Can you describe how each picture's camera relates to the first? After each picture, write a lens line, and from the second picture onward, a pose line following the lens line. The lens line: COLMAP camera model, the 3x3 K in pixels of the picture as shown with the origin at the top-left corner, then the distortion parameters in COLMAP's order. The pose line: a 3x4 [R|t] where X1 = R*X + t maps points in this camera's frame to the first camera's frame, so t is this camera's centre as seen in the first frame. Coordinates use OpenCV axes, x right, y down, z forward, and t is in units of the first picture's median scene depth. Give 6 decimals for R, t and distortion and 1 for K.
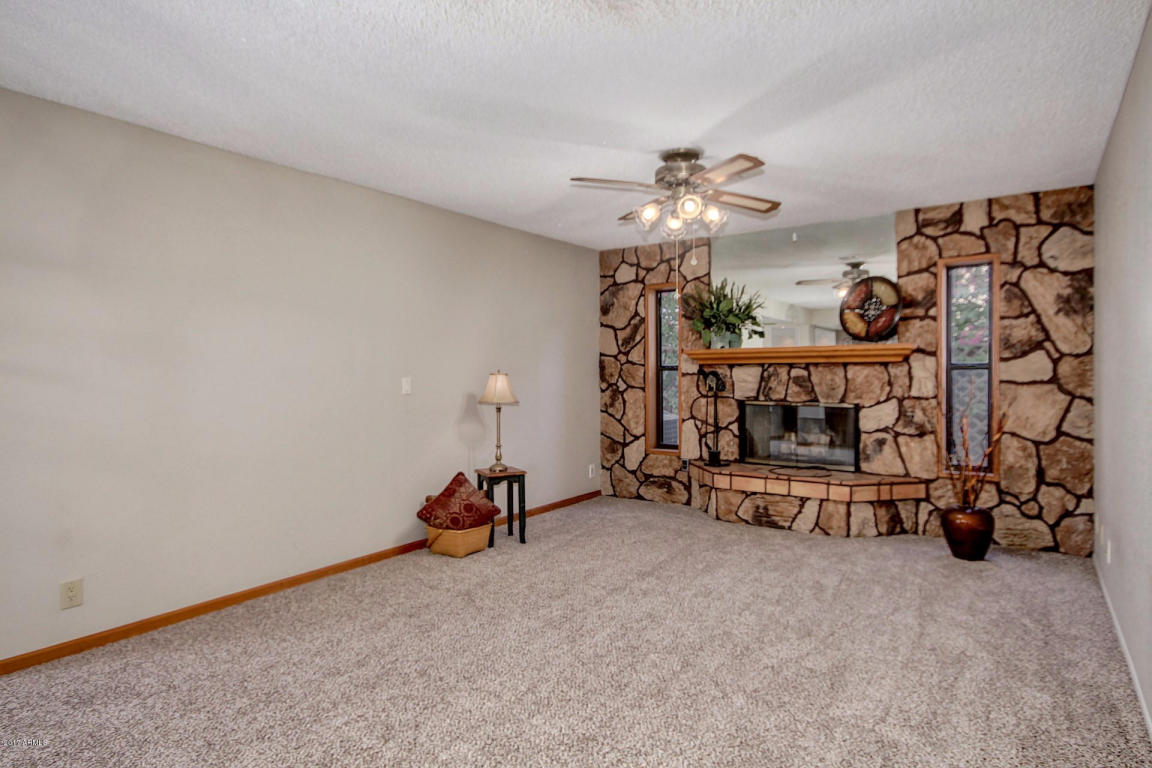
lens RADIAL K [[598.9, 0, 571.2], [0, 598.9, 379.8], [0, 0, 1]] dist [-0.000581, 0.004044]
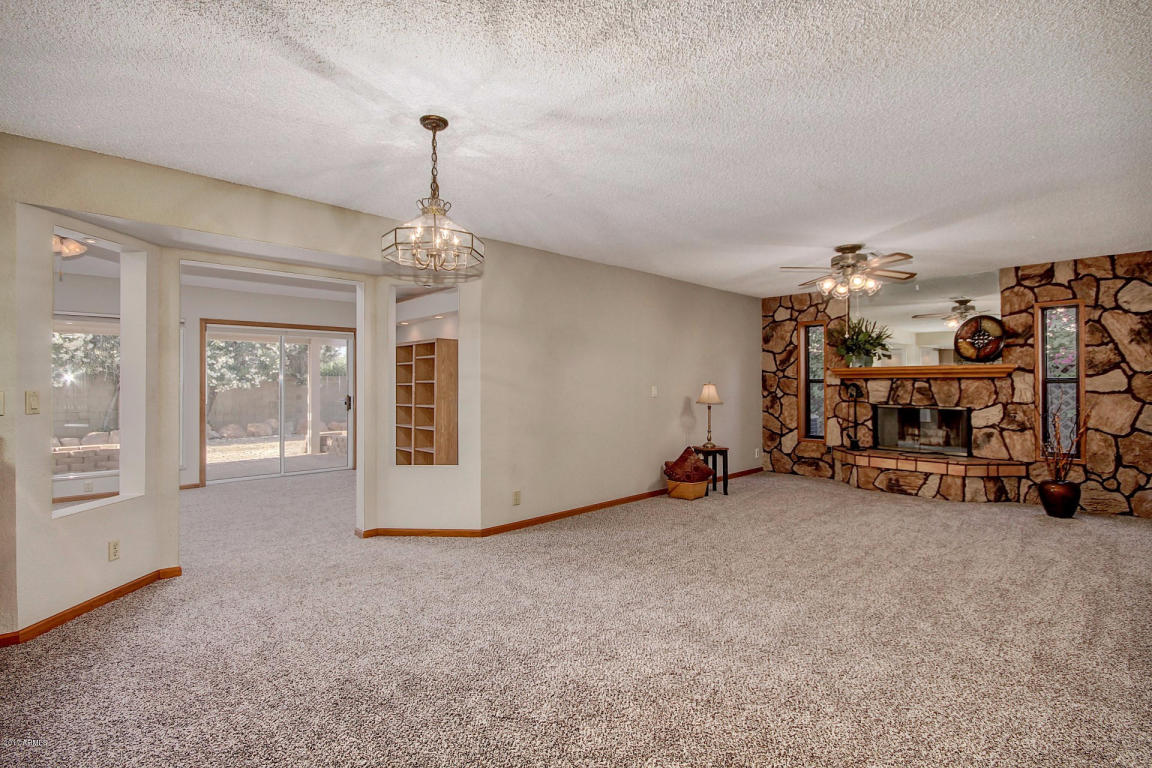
lens RADIAL K [[541.0, 0, 538.3], [0, 541.0, 380.5], [0, 0, 1]] dist [0.000691, -0.010778]
pose [[0.979696, 0.002130, -0.200479, -0.273084], [-0.005466, 0.999856, -0.016087, 0.004130], [0.200416, 0.016857, 0.979566, -0.460830]]
